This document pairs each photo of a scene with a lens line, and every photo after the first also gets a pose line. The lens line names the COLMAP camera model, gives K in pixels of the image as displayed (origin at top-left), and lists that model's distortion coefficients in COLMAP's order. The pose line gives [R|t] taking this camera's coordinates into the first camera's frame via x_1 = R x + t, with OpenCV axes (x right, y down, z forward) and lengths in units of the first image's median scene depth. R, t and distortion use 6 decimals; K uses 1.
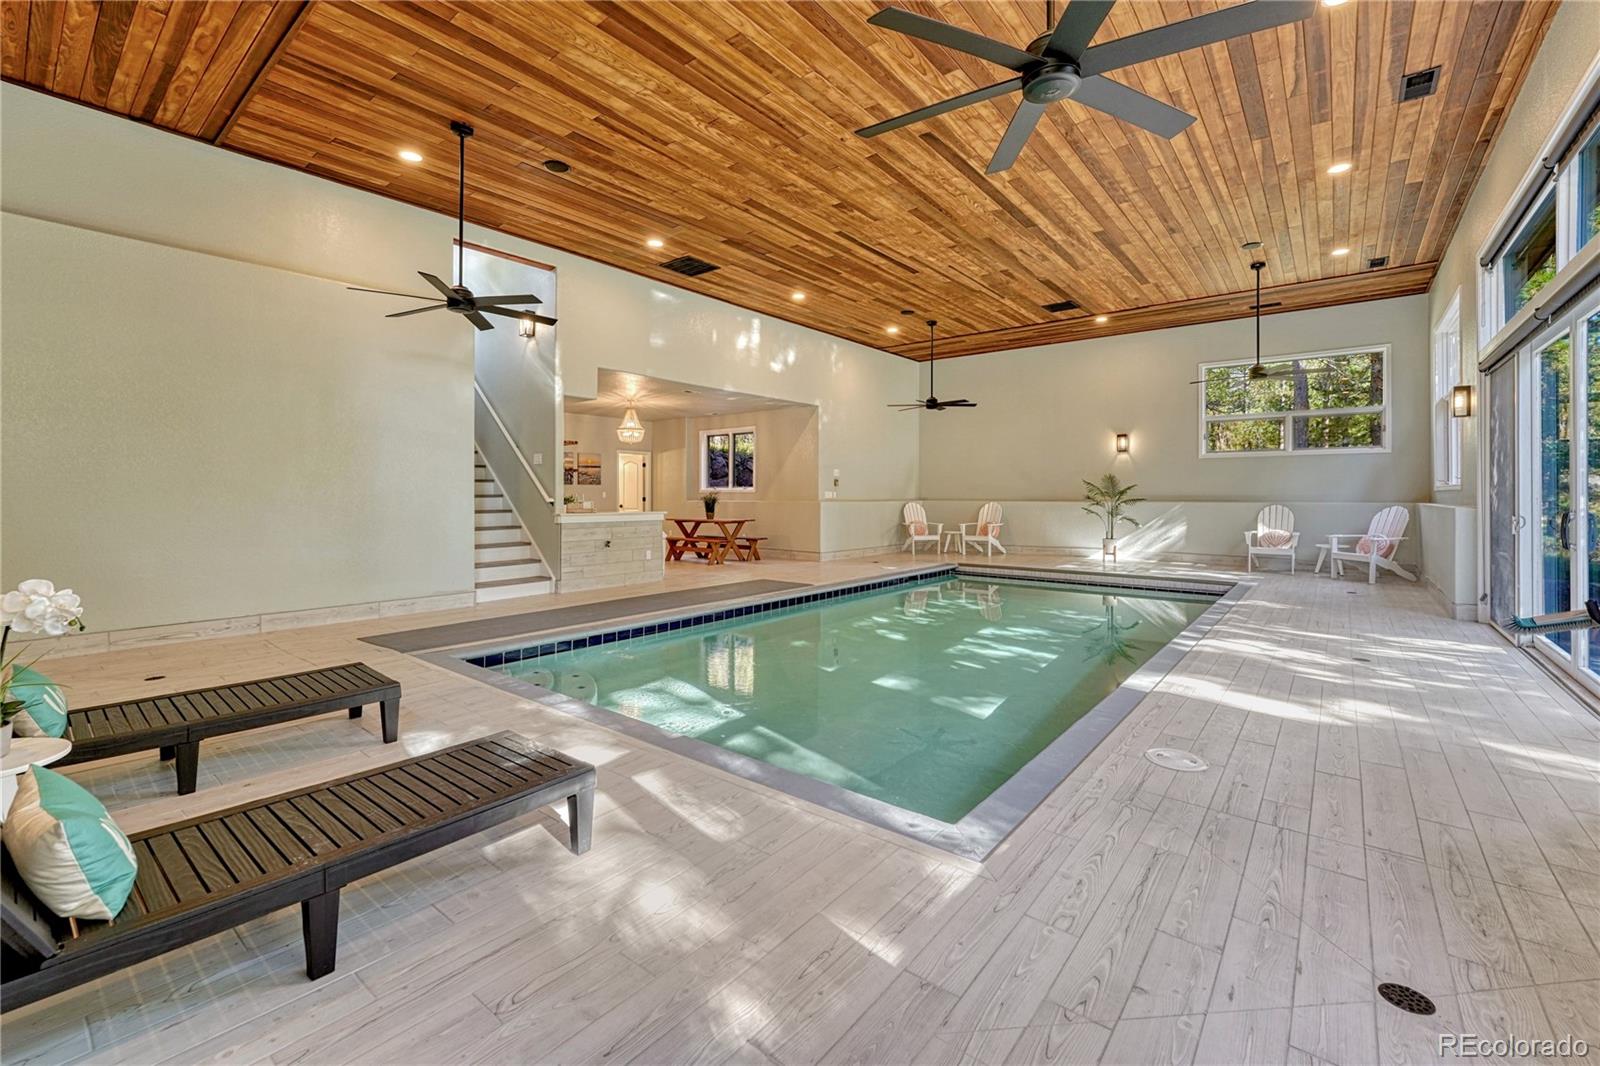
lens RADIAL K [[672.9, 0, 794.0], [0, 672.9, 490.1], [0, 0, 1]] dist [-0.002844, -0.000125]
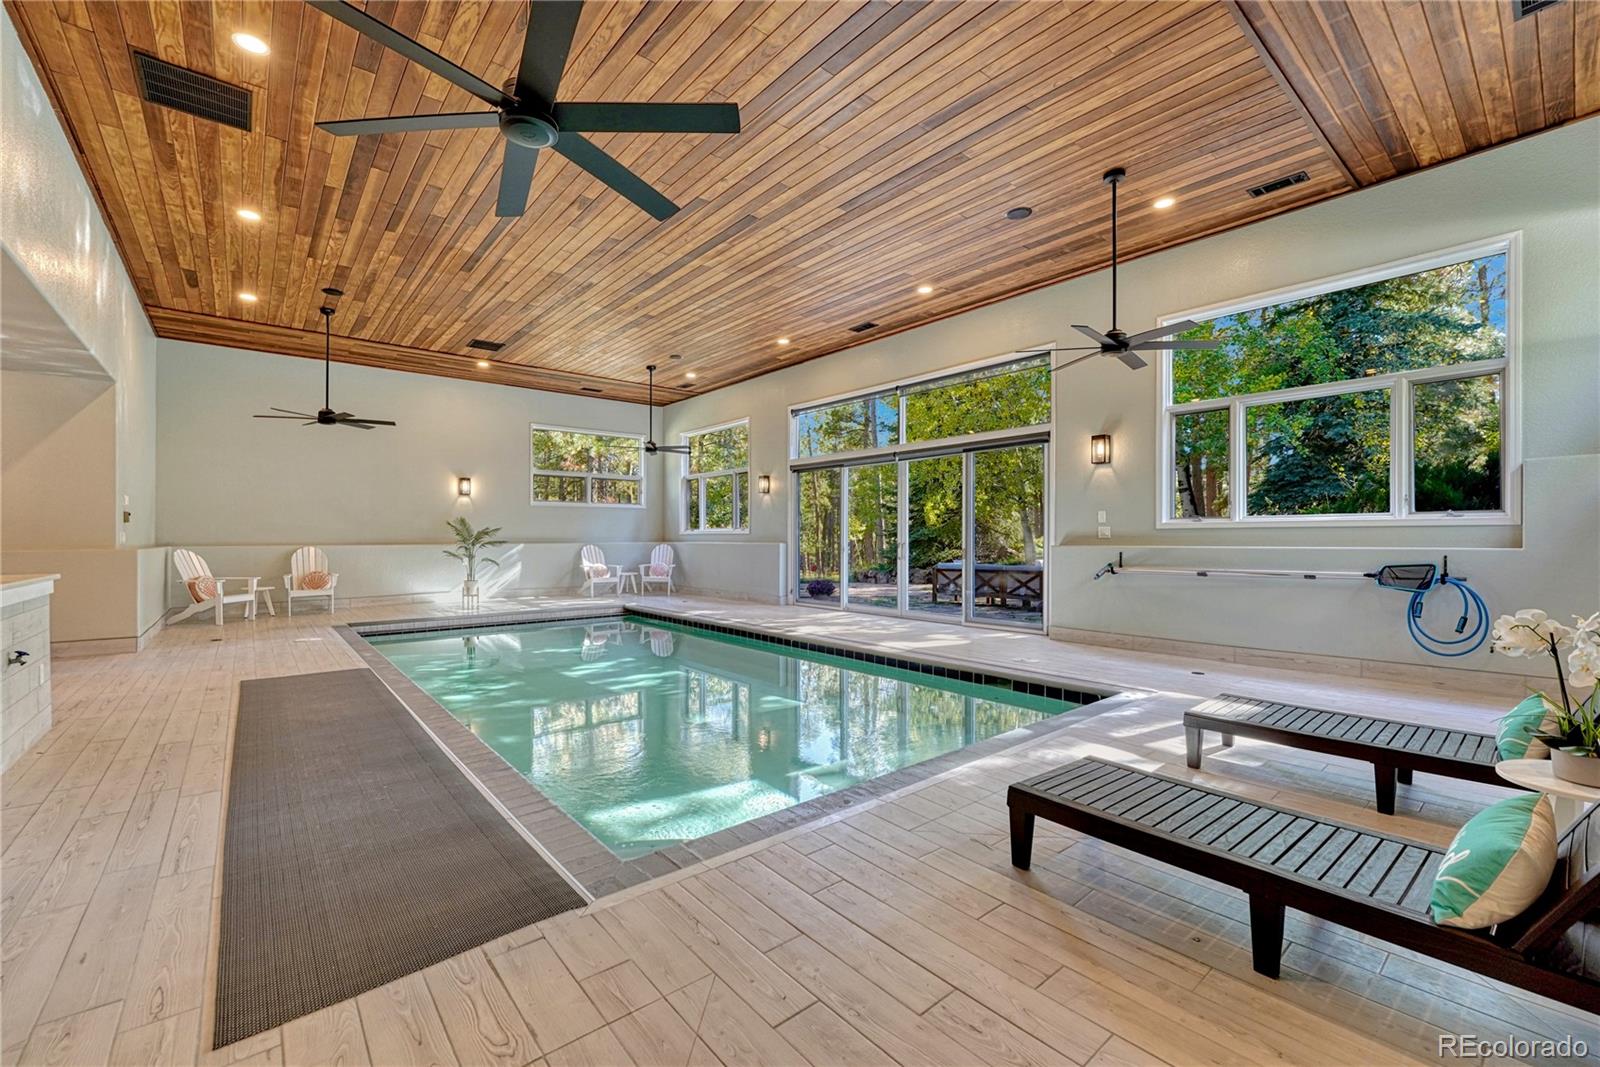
lens RADIAL K [[672.9, 0, 796.6], [0, 672.9, 533.1], [0, 0, 1]] dist [-0.002844, -0.000125]
pose [[0.204684, 0.010224, 0.978775, -0.433914], [-0.005152, 0.999943, -0.009368, 0.007381], [-0.978815, -0.003125, 0.204725, 0.330190]]
